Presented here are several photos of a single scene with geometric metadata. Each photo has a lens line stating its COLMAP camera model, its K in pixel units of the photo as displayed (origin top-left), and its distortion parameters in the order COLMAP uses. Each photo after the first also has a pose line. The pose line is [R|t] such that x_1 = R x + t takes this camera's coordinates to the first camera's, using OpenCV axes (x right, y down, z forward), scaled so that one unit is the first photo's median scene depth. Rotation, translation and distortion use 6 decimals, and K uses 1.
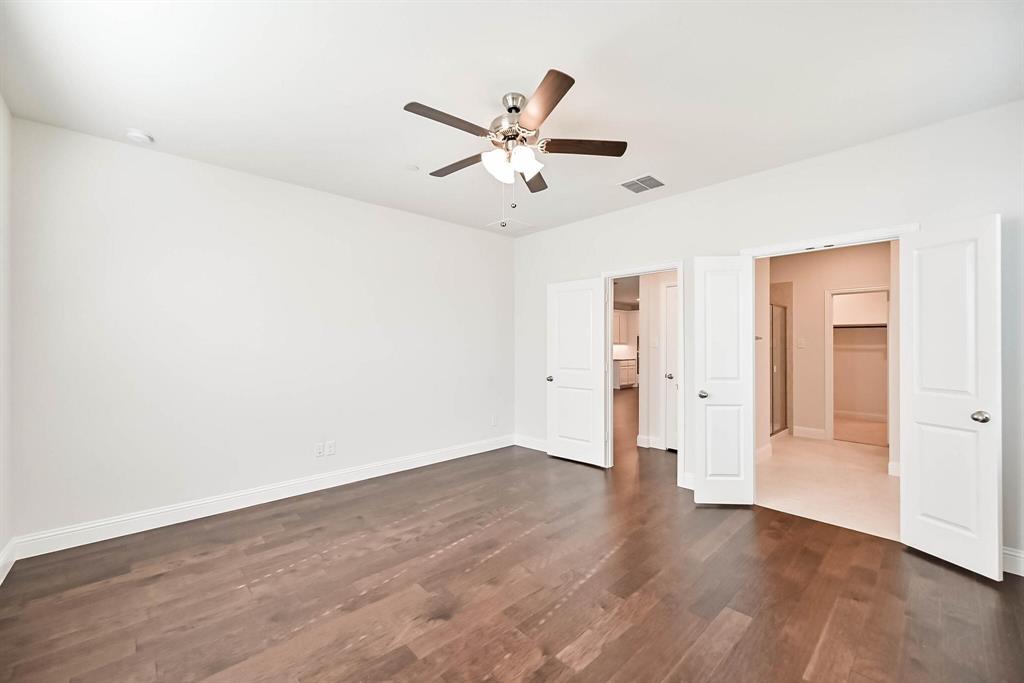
lens RADIAL K [[409.2, 0, 515.8], [0, 409.2, 344.9], [0, 0, 1]] dist [0.000686, 0.000117]
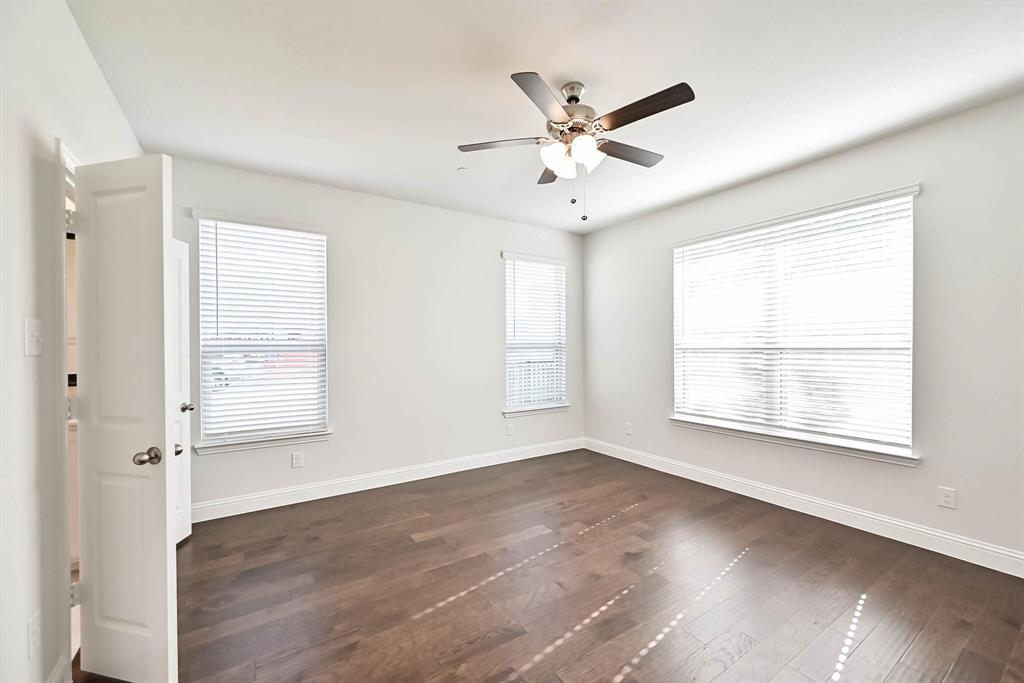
lens RADIAL K [[409.2, 0, 515.8], [0, 409.2, 344.9], [0, 0, 1]] dist [0.000686, 0.000117]
pose [[-0.984197, 0.003699, 0.177040, -0.039833], [0.002893, 0.999984, -0.004809, 0.001523], [-0.177055, -0.004221, -0.984192, 1.954502]]
